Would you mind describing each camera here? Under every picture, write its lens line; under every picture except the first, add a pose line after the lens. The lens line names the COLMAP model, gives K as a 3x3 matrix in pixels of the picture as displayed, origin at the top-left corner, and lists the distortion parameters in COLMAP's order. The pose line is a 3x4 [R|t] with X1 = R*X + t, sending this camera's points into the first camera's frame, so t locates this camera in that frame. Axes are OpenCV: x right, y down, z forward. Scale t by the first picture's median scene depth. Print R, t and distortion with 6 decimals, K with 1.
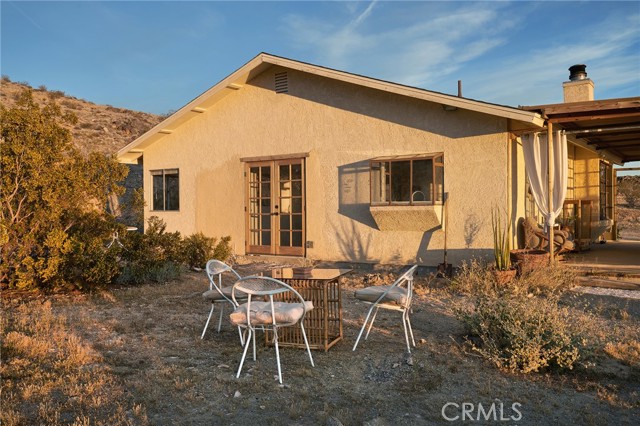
lens RADIAL K [[555.7, 0, 303.9], [0, 555.7, 218.4], [0, 0, 1]] dist [-0.000689, -0.031356]
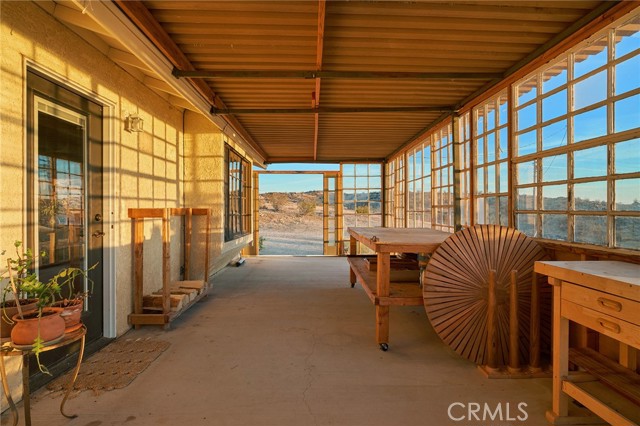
lens RADIAL K [[339.5, 0, 318.2], [0, 339.5, 212.0], [0, 0, 1]] dist [-0.011783, 0.002437]
pose [[0.795894, 0.015259, 0.605244, 0.373072], [-0.009869, 0.999876, -0.012231, -0.023469], [-0.605356, 0.003762, 0.795946, 0.607445]]
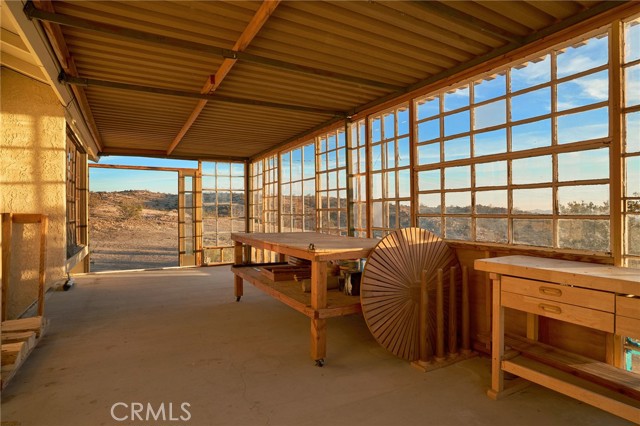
lens RADIAL K [[355.0, 0, 320.3], [0, 355.0, 212.2], [0, 0, 1]] dist [-0.037717, 0.012614]
pose [[0.417891, 0.015439, 0.908366, 0.347220], [0.005715, 0.999791, -0.019622, -0.025309], [-0.908479, 0.013391, 0.417716, 0.666871]]
